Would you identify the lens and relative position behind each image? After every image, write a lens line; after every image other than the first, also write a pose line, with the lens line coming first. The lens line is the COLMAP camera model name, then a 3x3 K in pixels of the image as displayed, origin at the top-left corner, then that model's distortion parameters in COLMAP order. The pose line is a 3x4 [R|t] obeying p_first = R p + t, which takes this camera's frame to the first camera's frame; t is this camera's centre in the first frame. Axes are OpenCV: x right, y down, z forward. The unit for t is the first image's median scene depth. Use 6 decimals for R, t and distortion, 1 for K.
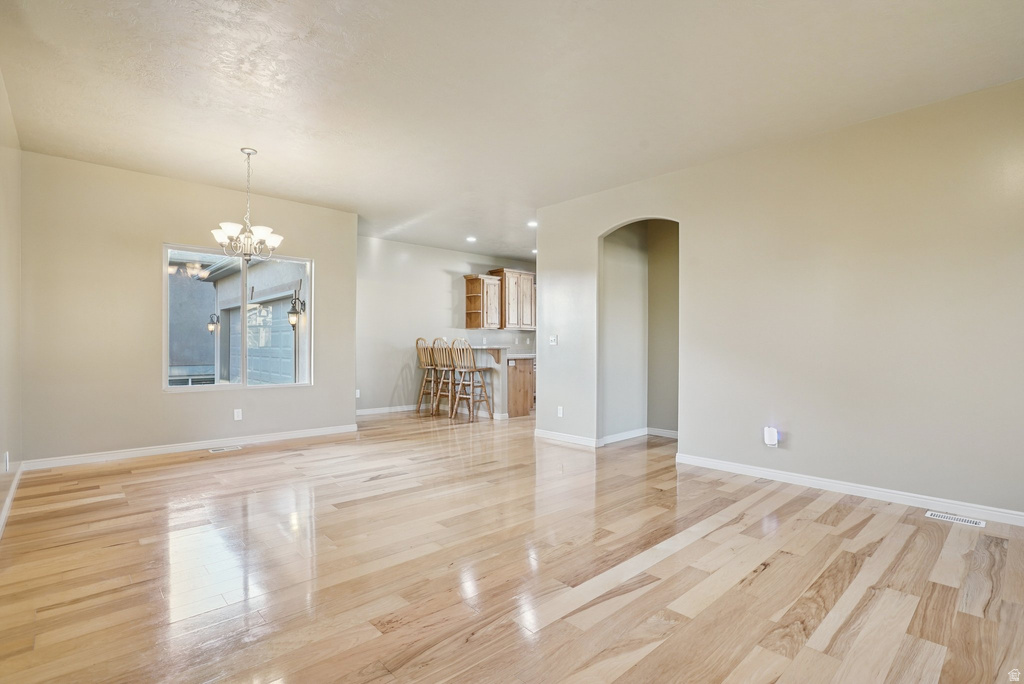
lens RADIAL K [[481.3, 0, 520.9], [0, 481.3, 343.2], [0, 0, 1]] dist [-0.042035, 0.007288]
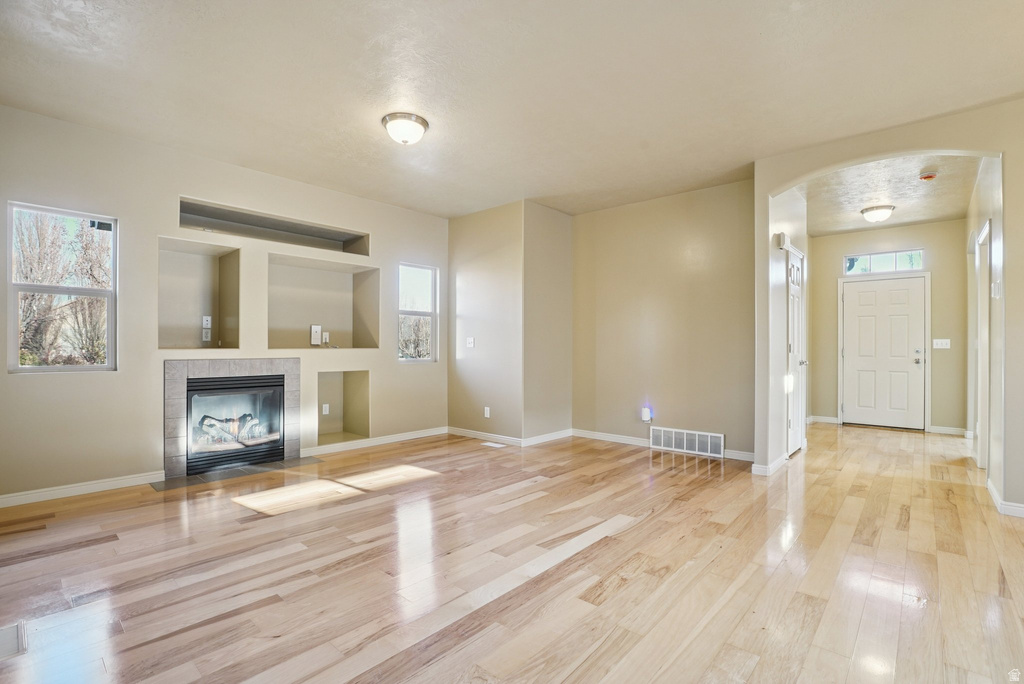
lens RADIAL K [[469.5, 0, 514.6], [0, 469.5, 347.2], [0, 0, 1]] dist [-0.044241, 0.010501]
pose [[-0.996544, -0.003844, -0.082977, 0.343524], [-0.003799, 0.999993, -0.000694, 0.002639], [0.082979, -0.000376, -0.996551, 1.651706]]
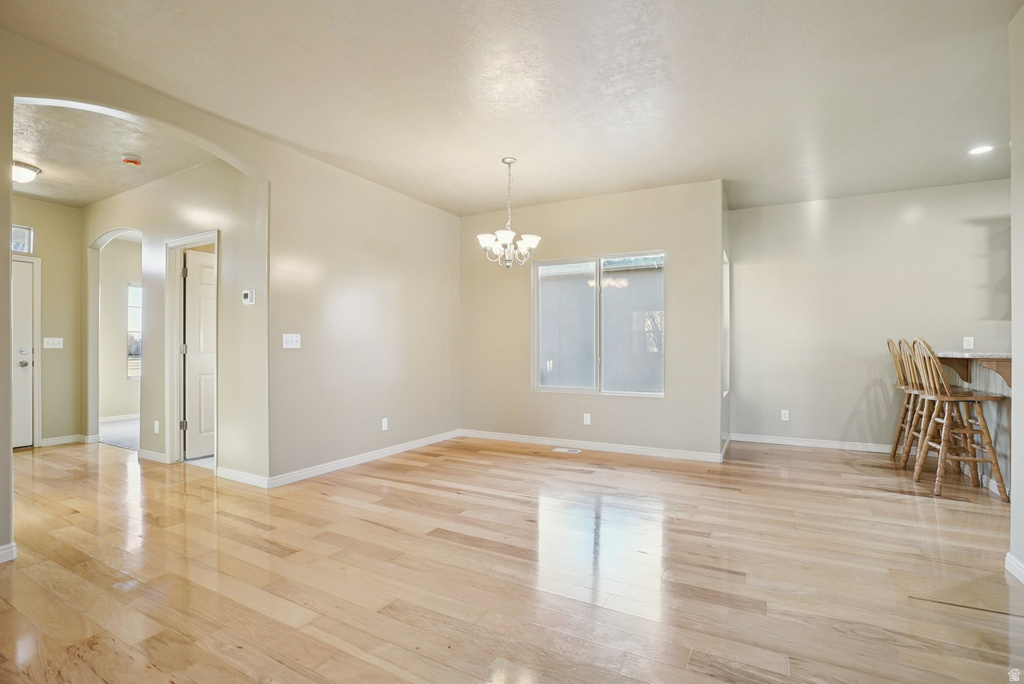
lens RADIAL K [[469.5, 0, 519.6], [0, 469.5, 348.5], [0, 0, 1]] dist [-0.044241, 0.010501]
pose [[0.323702, -0.002168, -0.946157, 0.534864], [0.001165, 0.999998, -0.001892, 0.005314], [0.946158, -0.000490, 0.323704, 0.961879]]
